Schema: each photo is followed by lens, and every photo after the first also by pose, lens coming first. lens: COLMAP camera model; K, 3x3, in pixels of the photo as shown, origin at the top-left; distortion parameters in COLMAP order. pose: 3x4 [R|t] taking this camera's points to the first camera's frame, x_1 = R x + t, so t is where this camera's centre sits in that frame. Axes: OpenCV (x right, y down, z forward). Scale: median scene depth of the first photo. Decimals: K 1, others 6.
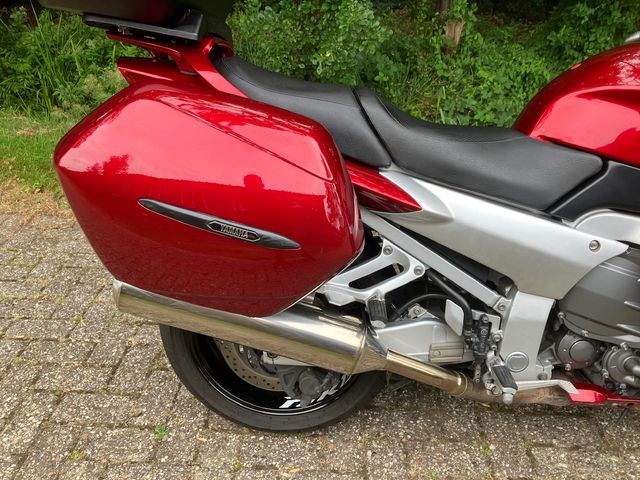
lens RADIAL K [[527.0, 0, 319.6], [0, 527.0, 241.8], [0, 0, 1]] dist [0.016937, -0.024509]
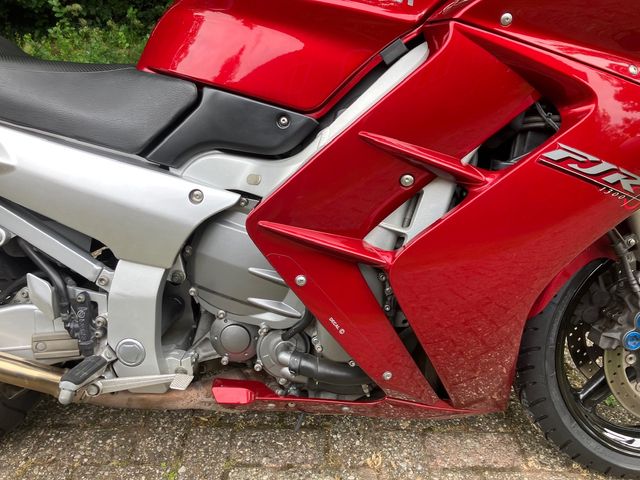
lens RADIAL K [[527.0, 0, 319.4], [0, 527.0, 235.6], [0, 0, 1]] dist [0.016937, -0.024509]
pose [[0.999595, -0.027575, 0.007075, 0.657182], [0.028055, 0.996360, -0.080500, 0.126900], [-0.004829, 0.080666, 0.996729, 0.206083]]
